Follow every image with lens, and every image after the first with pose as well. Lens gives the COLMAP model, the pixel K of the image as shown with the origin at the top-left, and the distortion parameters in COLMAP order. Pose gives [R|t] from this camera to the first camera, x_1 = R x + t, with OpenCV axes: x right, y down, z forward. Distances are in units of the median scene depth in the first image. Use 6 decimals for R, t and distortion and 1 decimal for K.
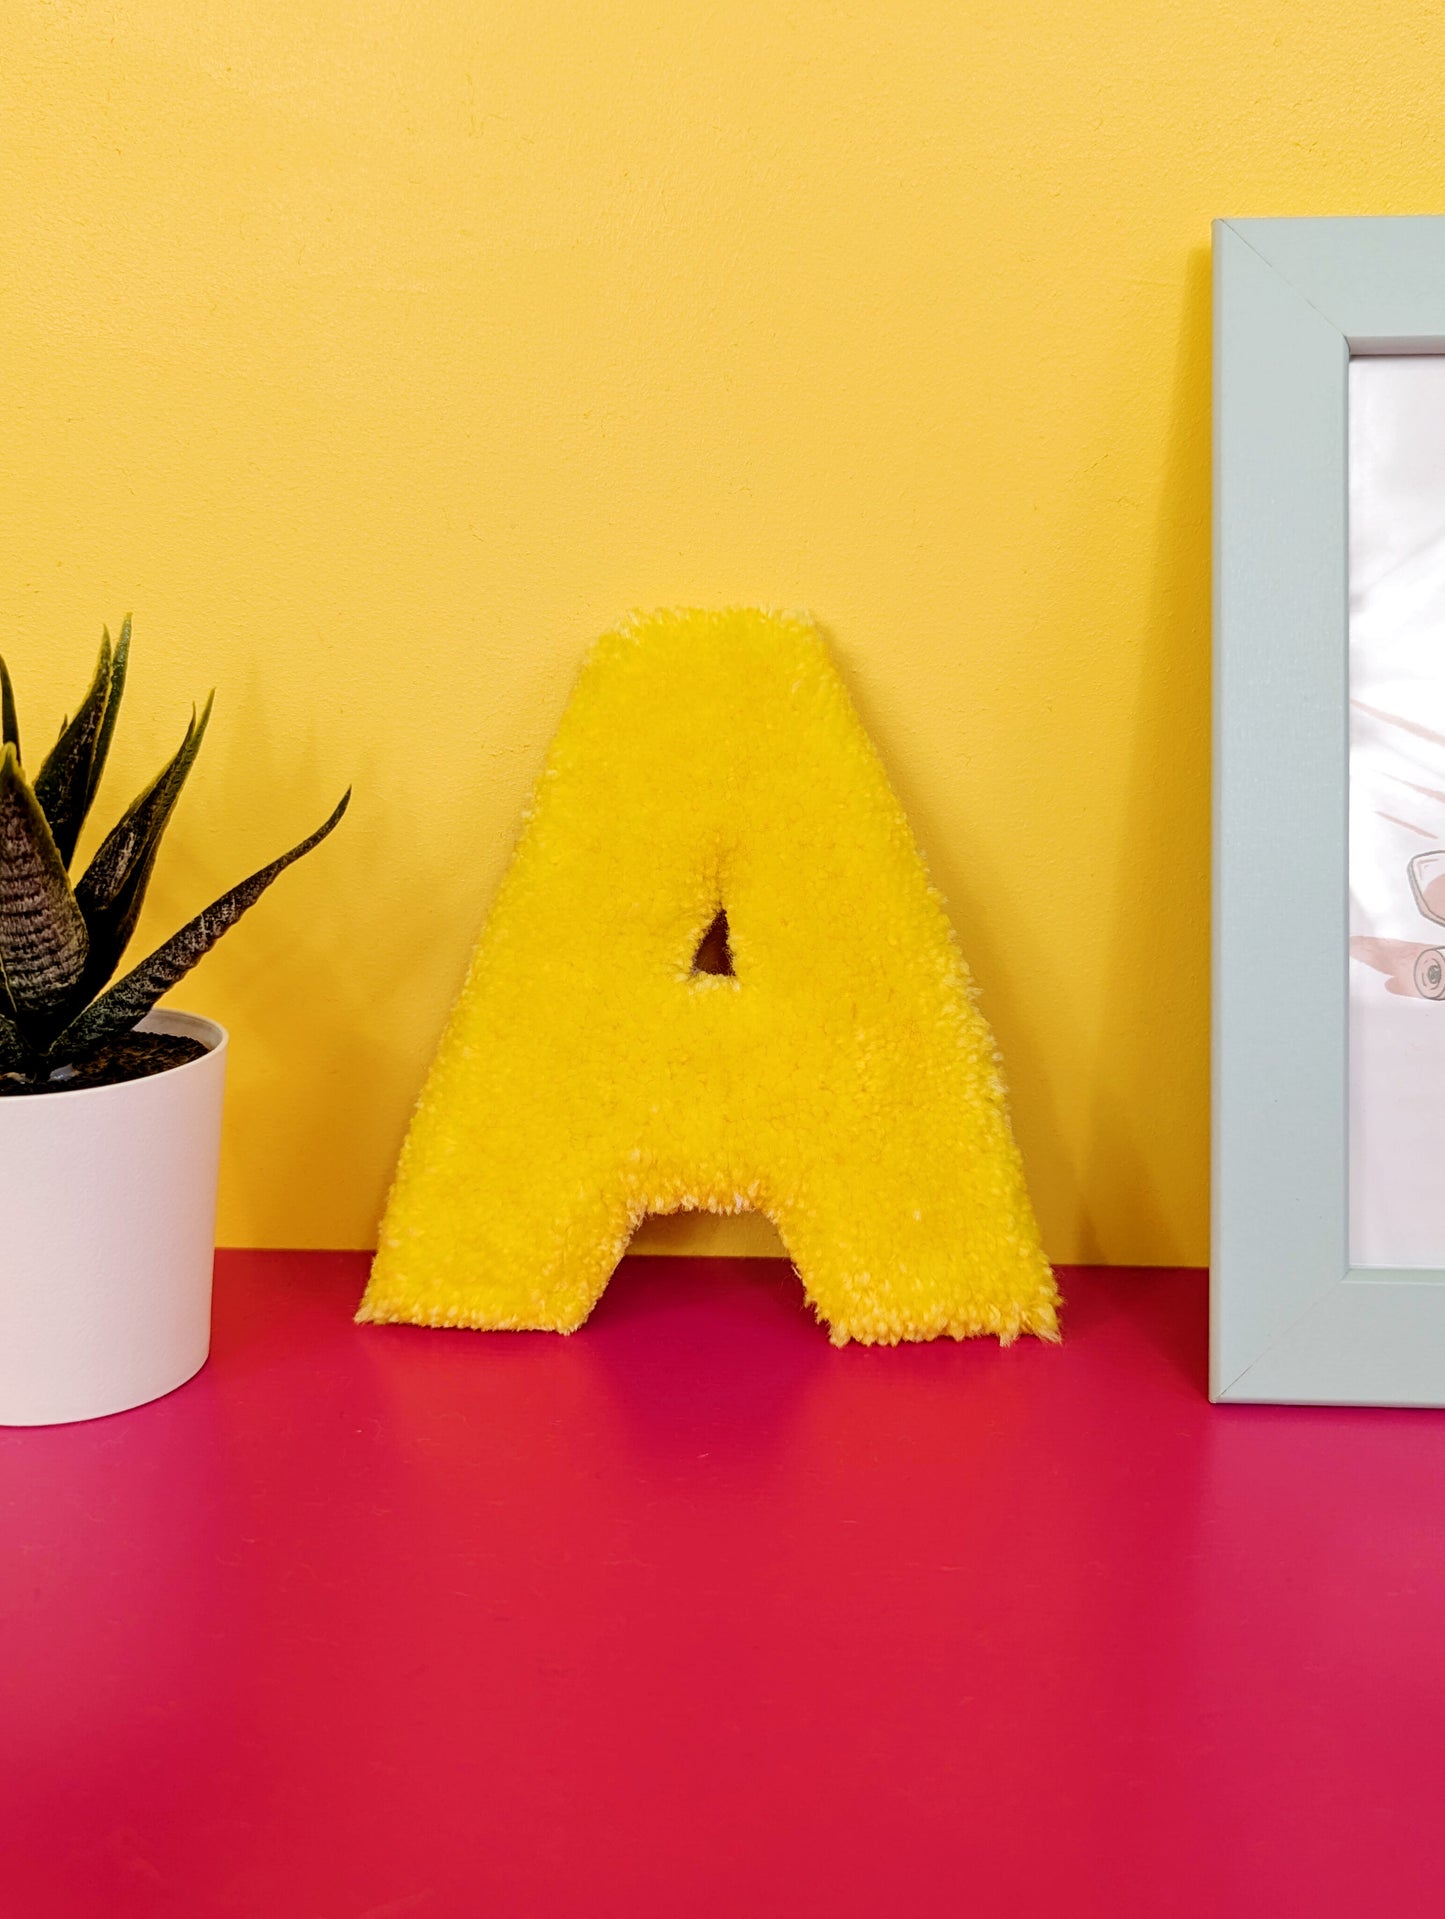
lens RADIAL K [[1961.5, 0, 721.4], [0, 1961.5, 980.5], [0, 0, 1]] dist [-0.016245, 0.000000]
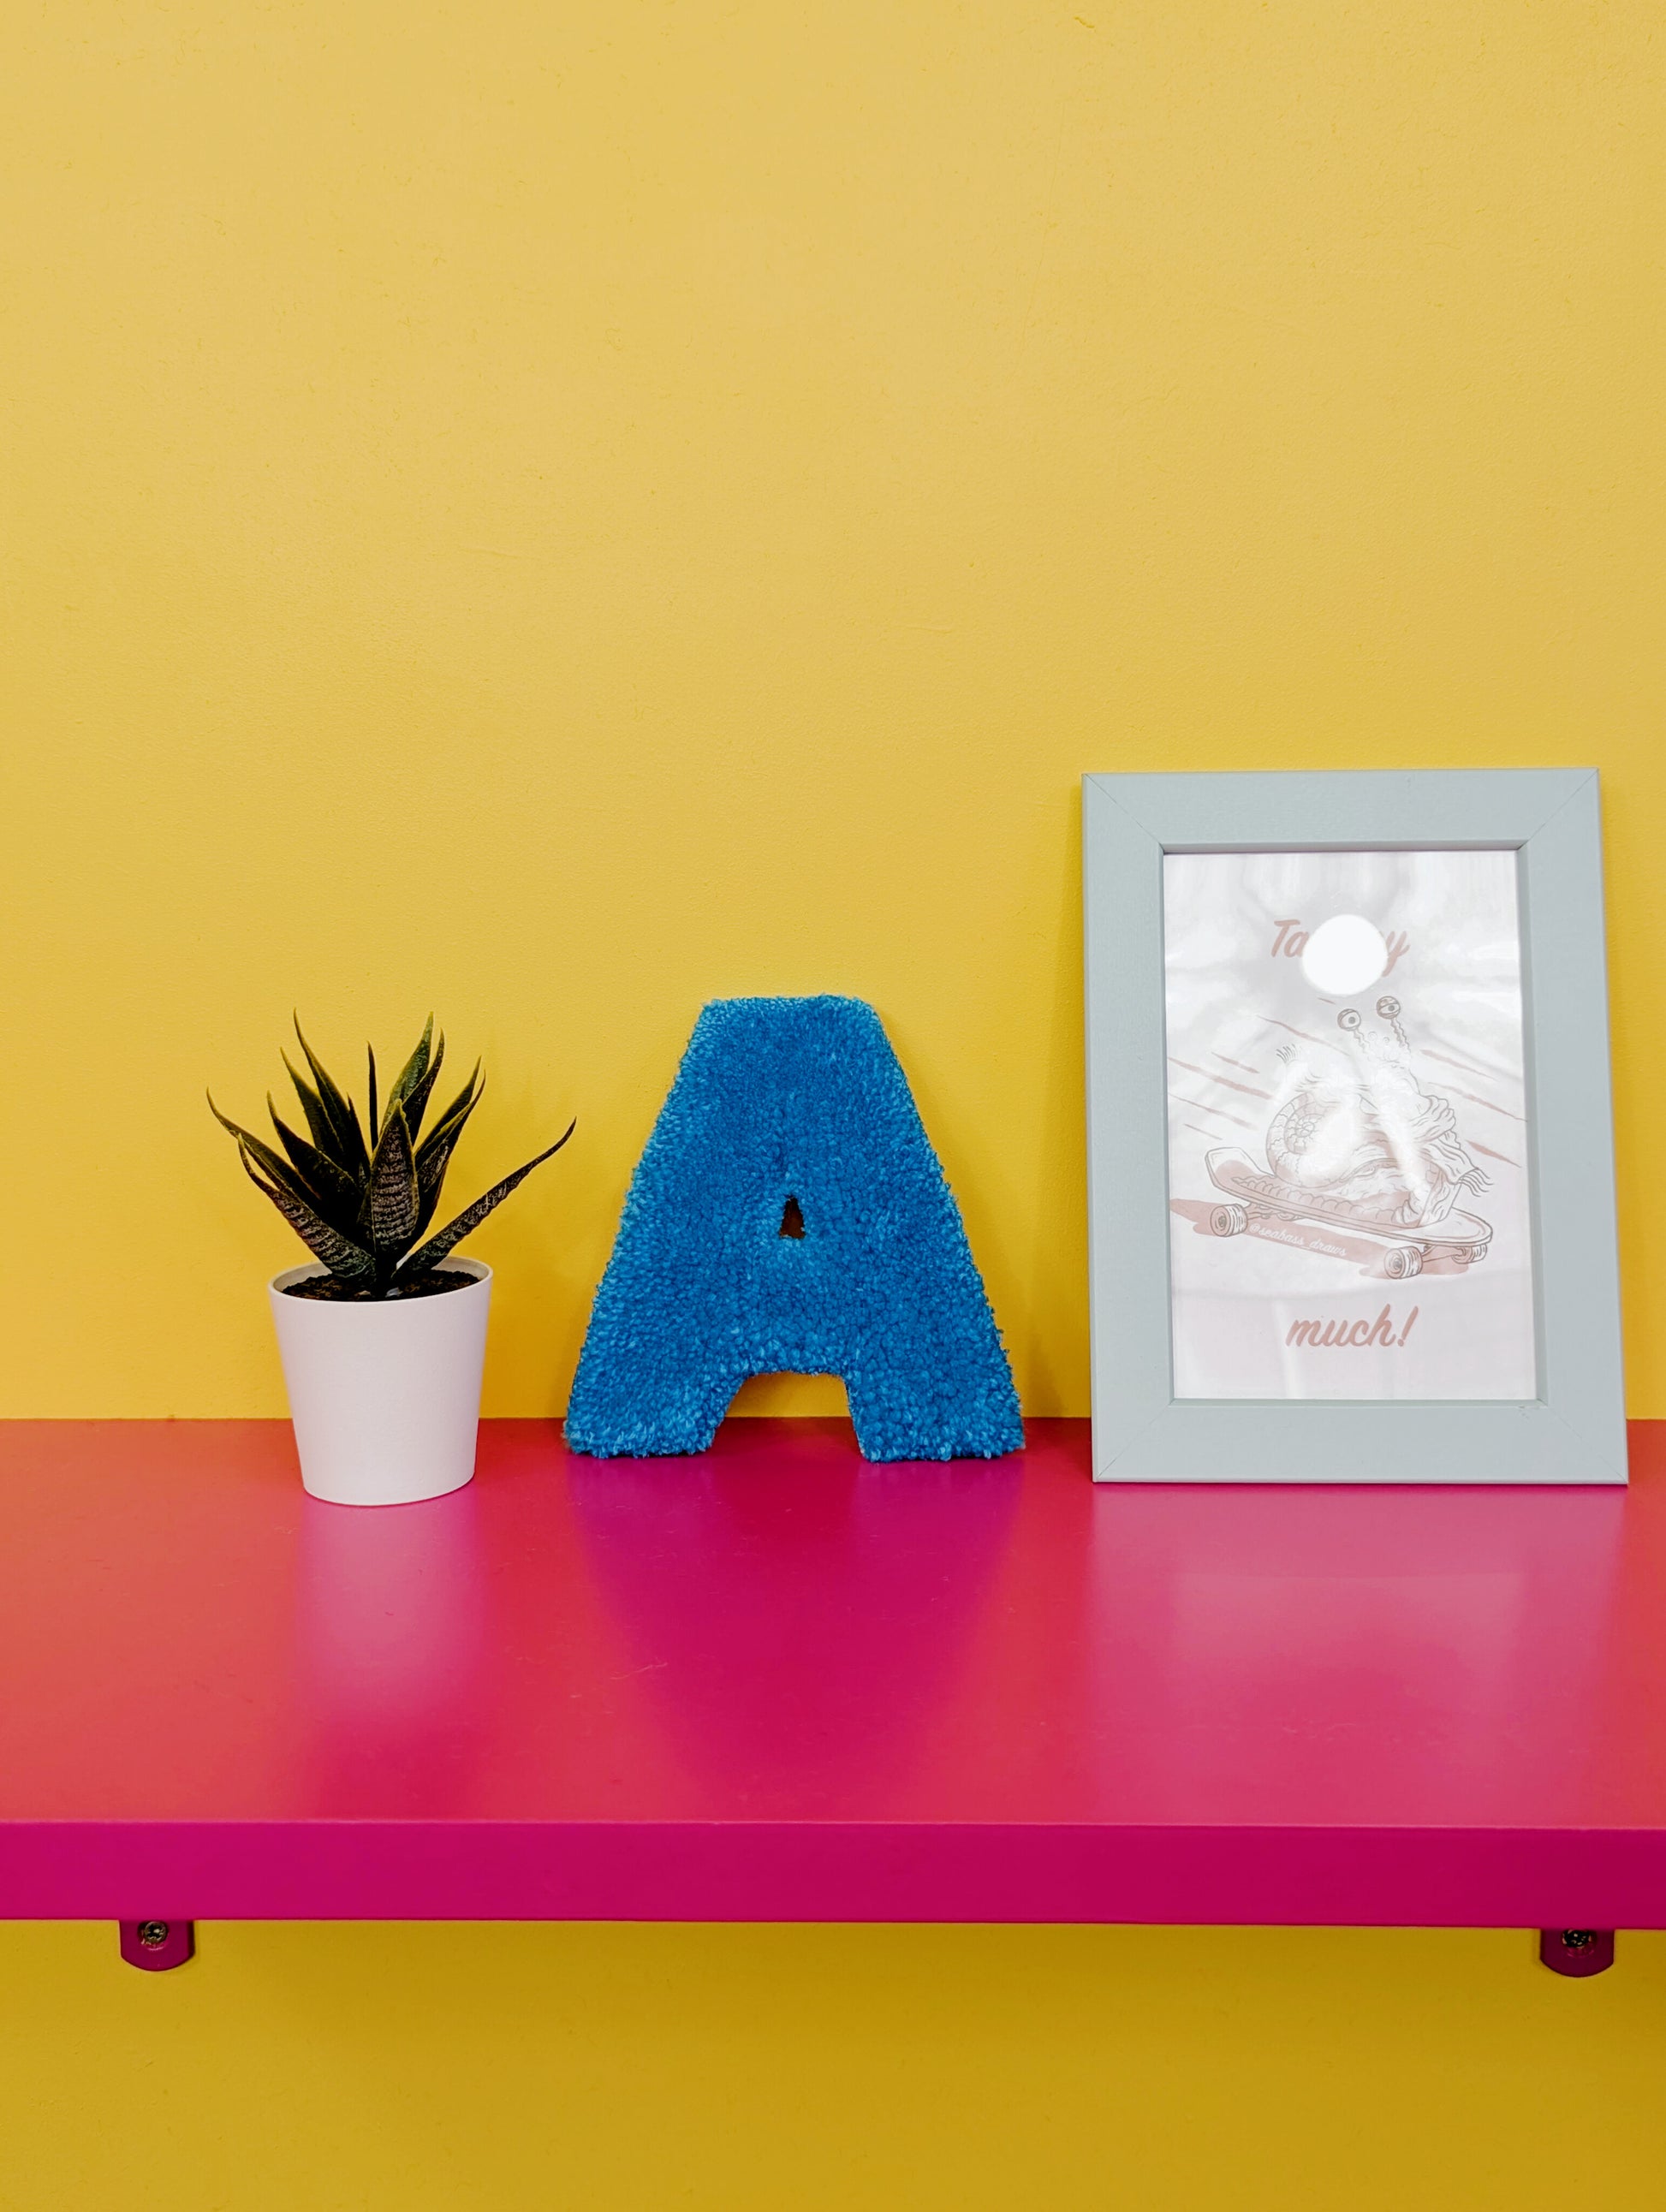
lens RADIAL K [[2261.1, 0, 832.2], [0, 2261.1, 1087.3], [0, 0, 1]] dist [-0.016245, 0.000000]
pose [[0.999302, -0.009901, 0.036026, -0.035173], [0.012832, 0.996545, -0.082060, 0.035624], [-0.035089, 0.082465, 0.995976, -0.890611]]
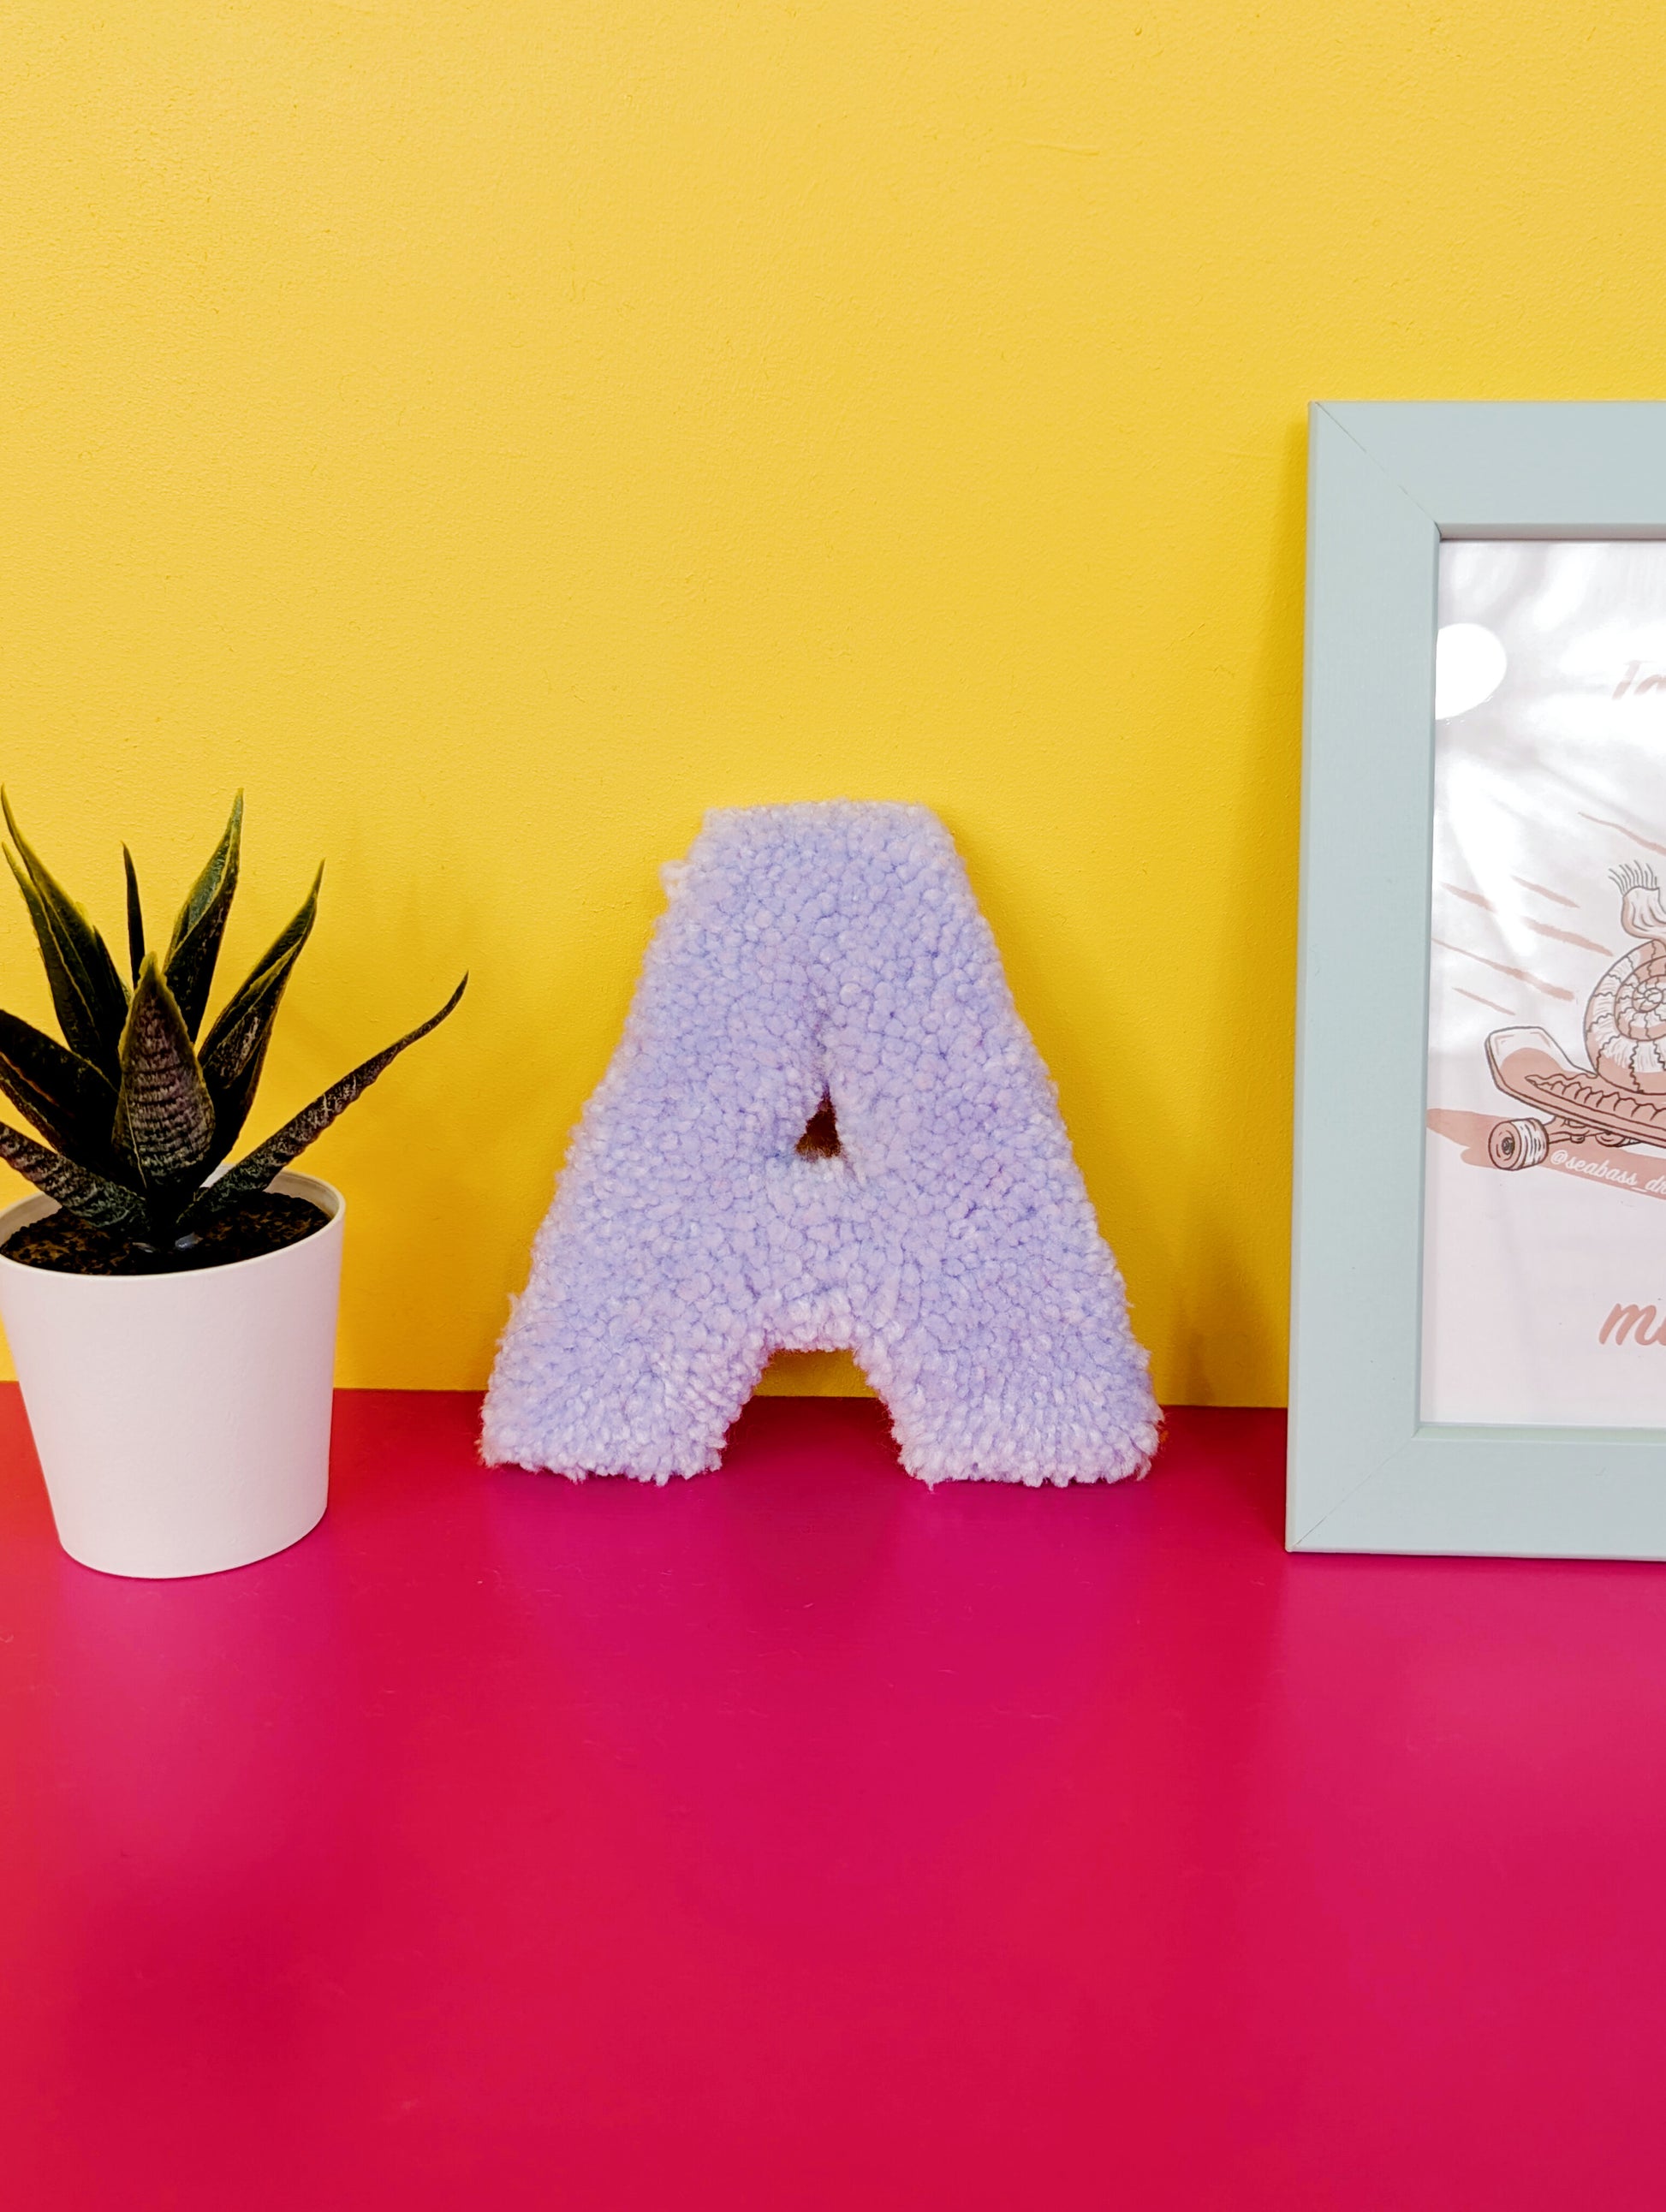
lens RADIAL K [[2261.1, 0, 829.2], [0, 2261.1, 1138.9], [0, 0, 1]] dist [-0.016245, 0.000000]
pose [[0.999816, -0.000013, 0.019185, -0.019551], [-0.001430, 0.997168, 0.075195, -0.094019], [-0.019132, -0.075209, 0.996984, -0.186162]]
